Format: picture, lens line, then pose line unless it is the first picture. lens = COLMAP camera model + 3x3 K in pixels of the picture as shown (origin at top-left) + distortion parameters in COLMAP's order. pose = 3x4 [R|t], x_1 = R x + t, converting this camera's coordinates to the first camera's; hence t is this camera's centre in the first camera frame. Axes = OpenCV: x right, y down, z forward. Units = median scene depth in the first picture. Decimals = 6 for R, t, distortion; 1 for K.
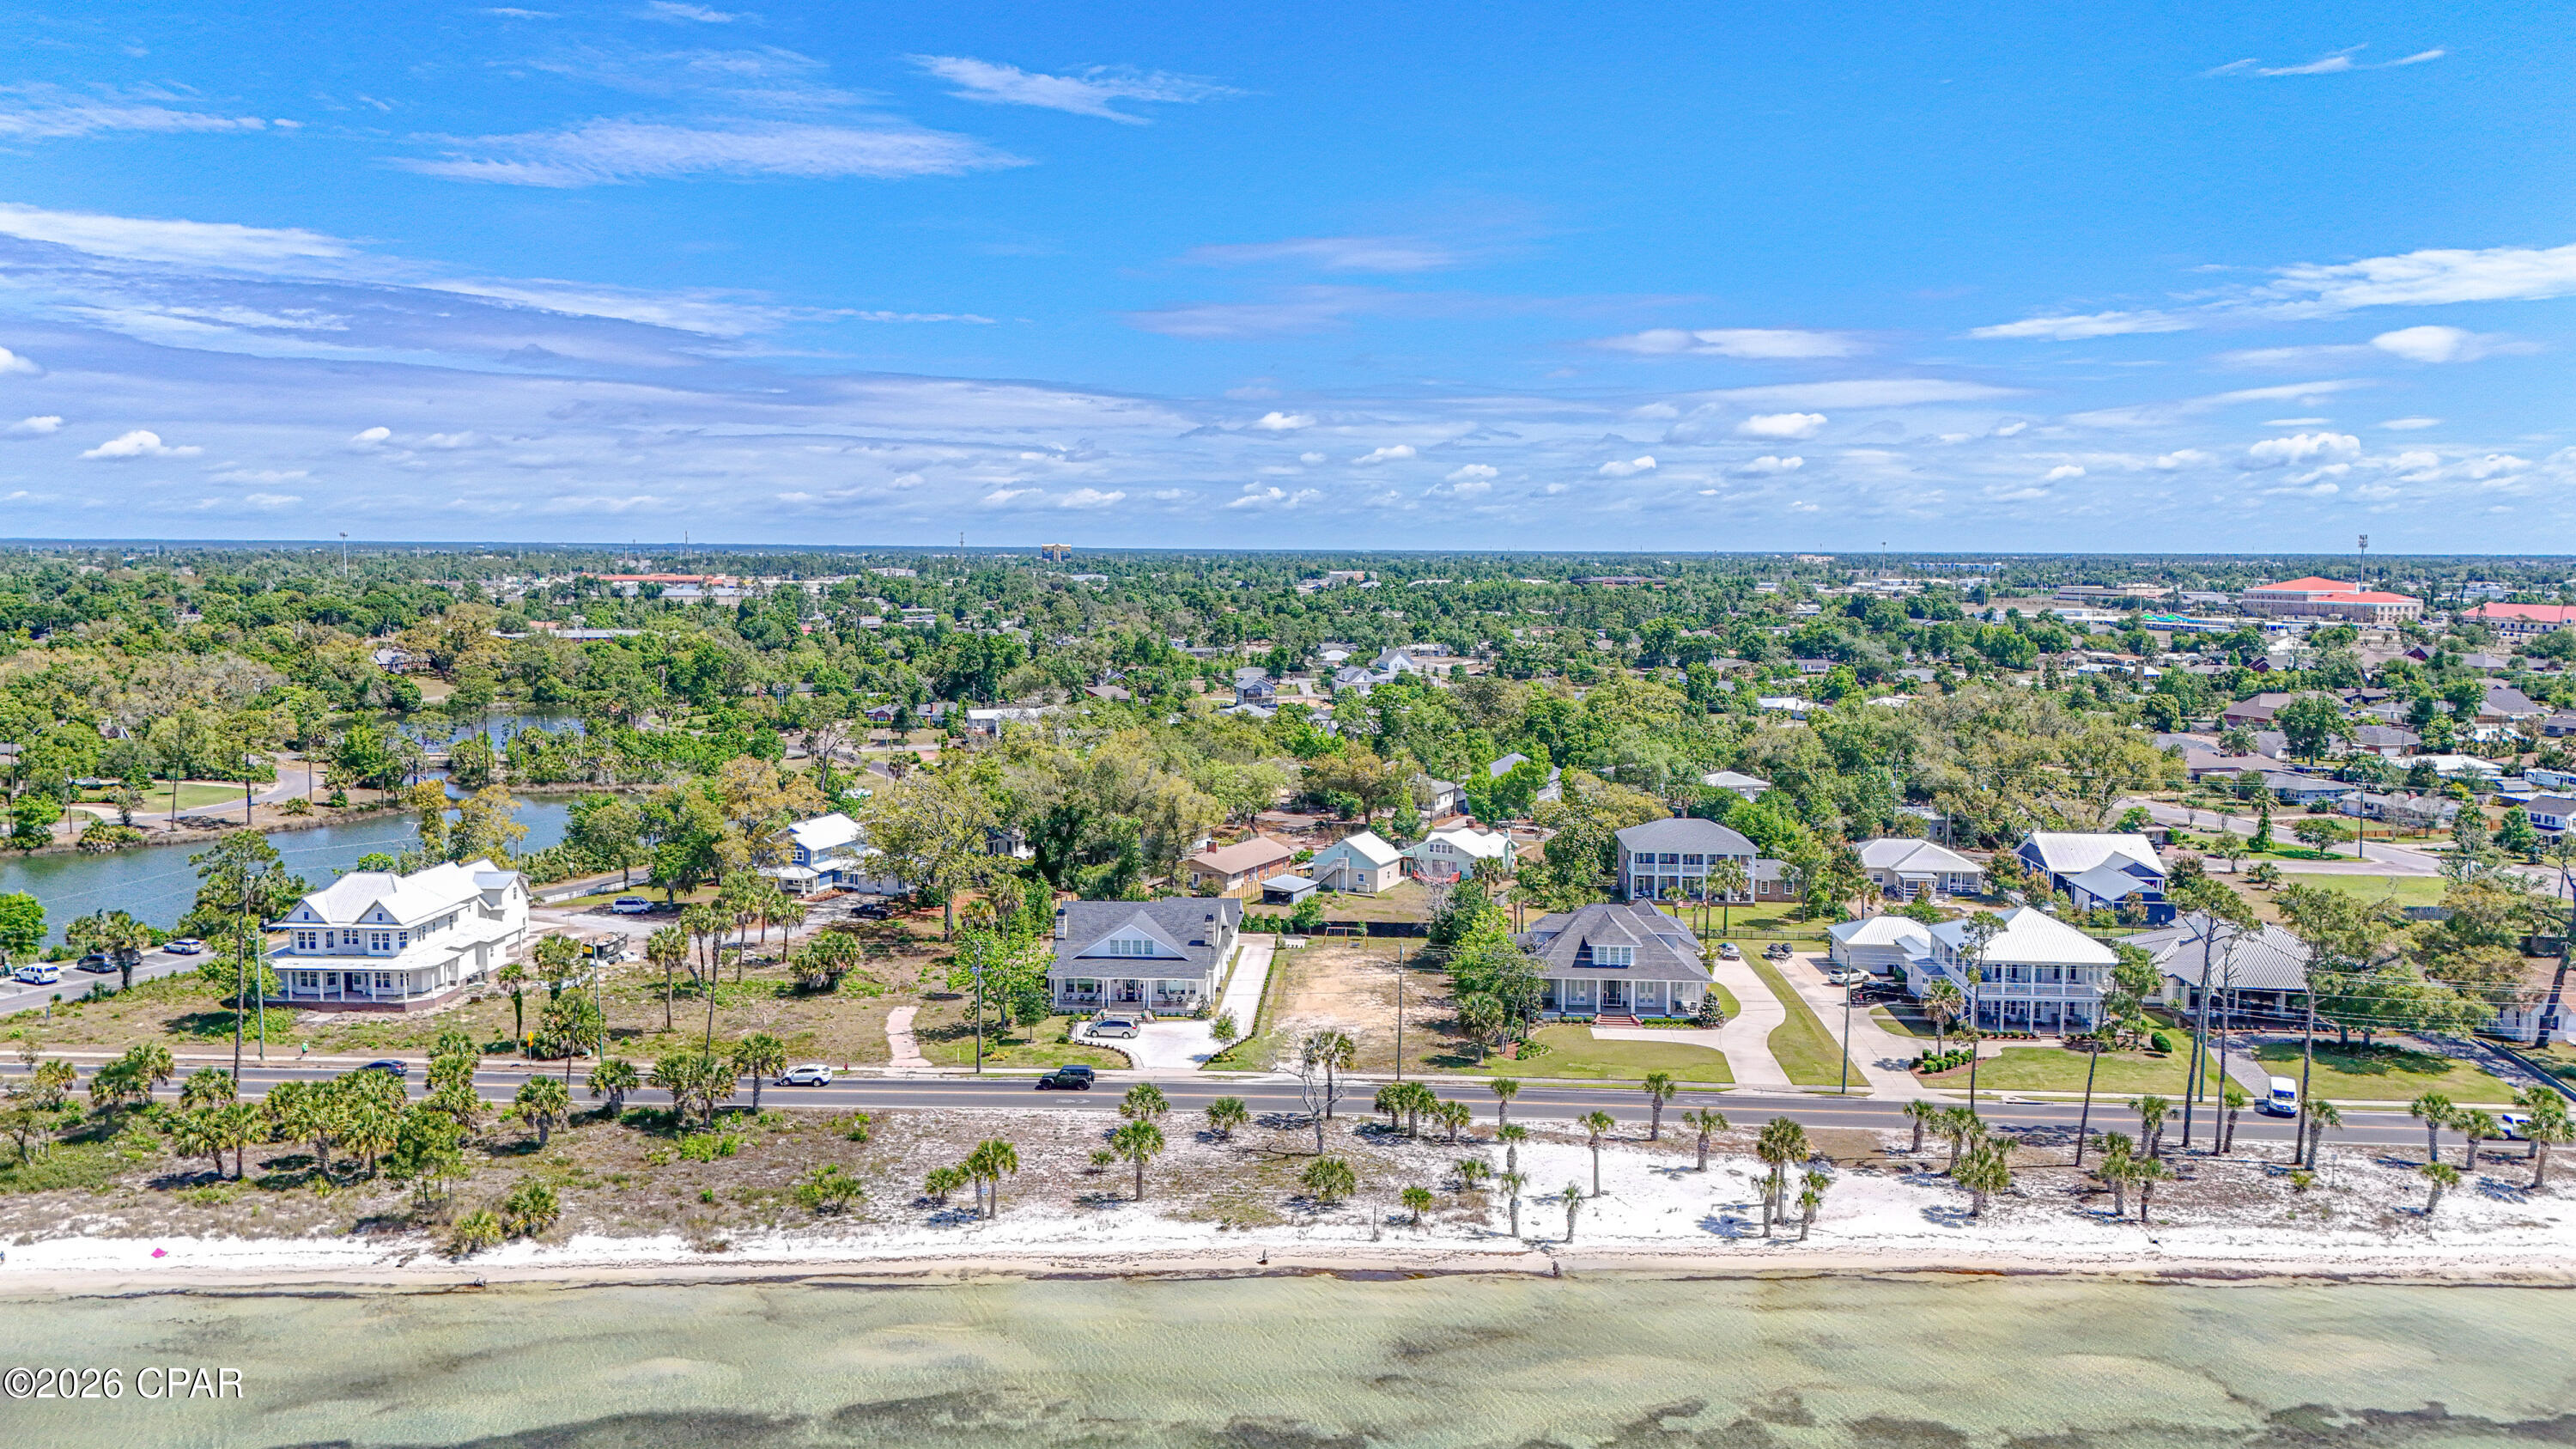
lens RADIAL K [[1902.8, 0, 1288.0], [0, 1902.8, 724.5], [0, 0, 1]] dist [0.039733, -0.006510]
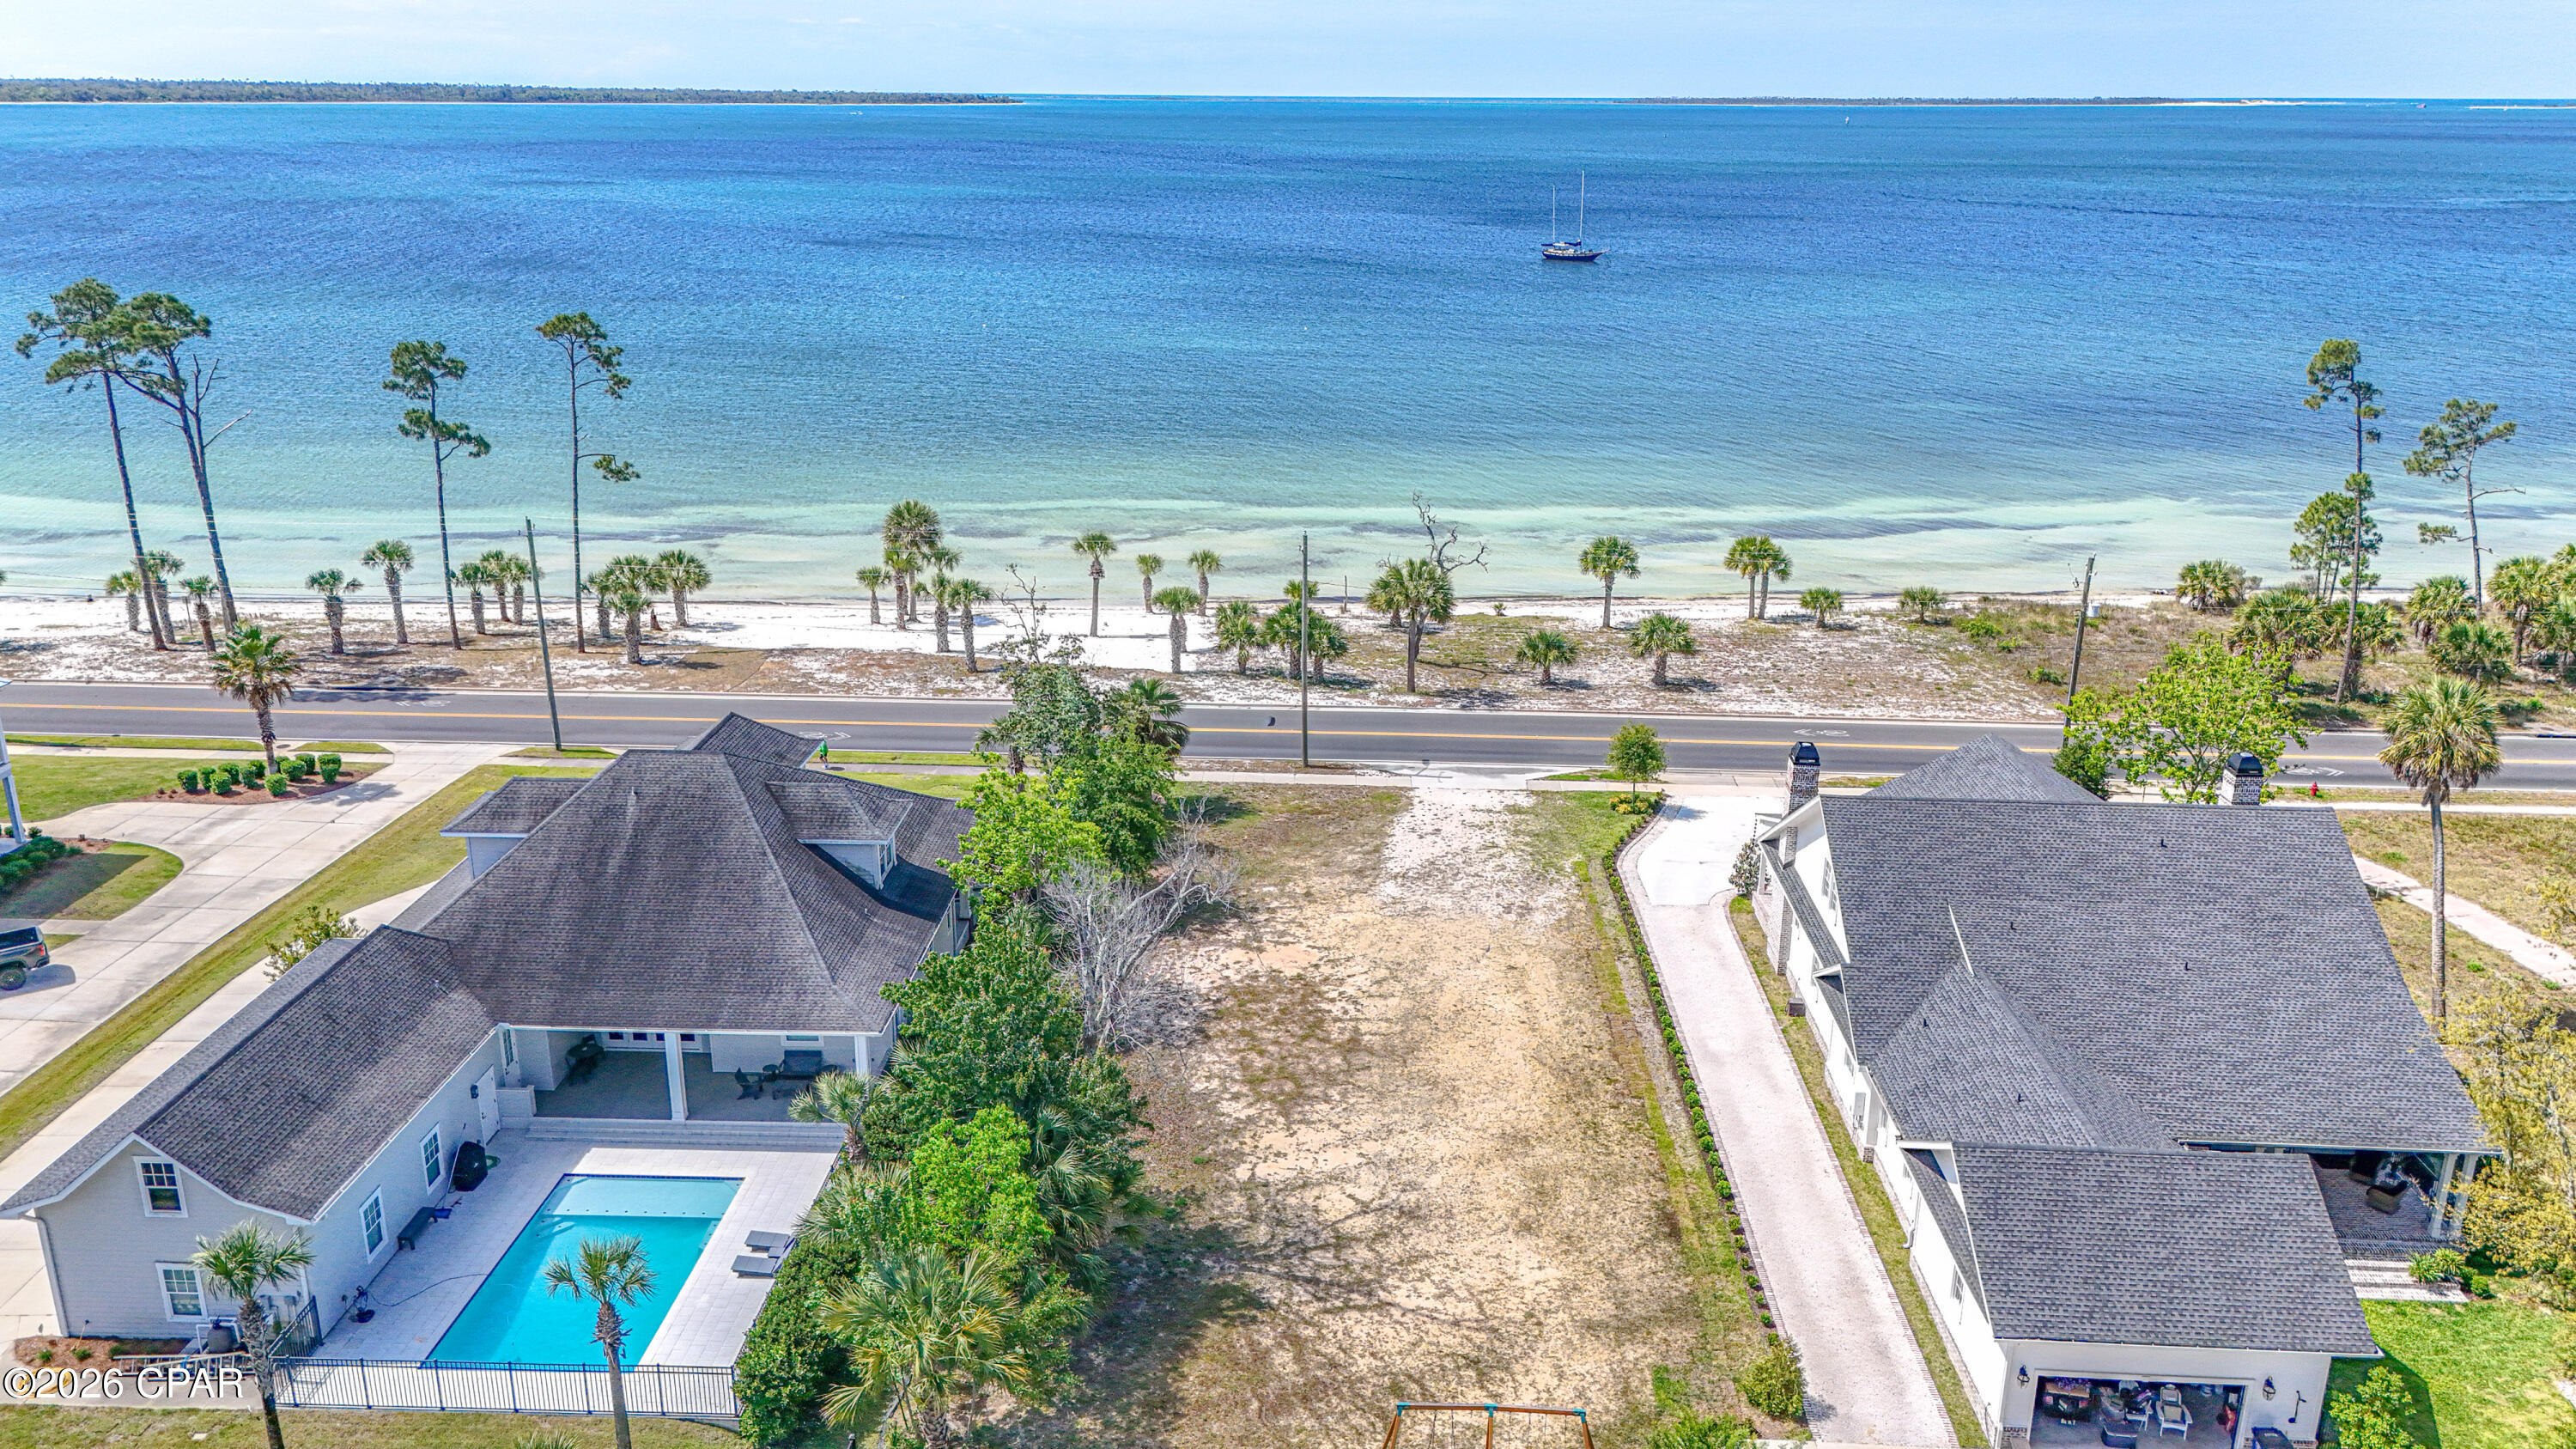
lens RADIAL K [[1890.0, 0, 1284.9], [0, 1890.0, 706.6], [0, 0, 1]] dist [0.086382, -0.084700]
pose [[-0.999755, -0.008693, -0.020360, 0.083482], [-0.016070, 0.917519, 0.397367, -0.064190], [0.015227, 0.397597, -0.917434, 1.654645]]
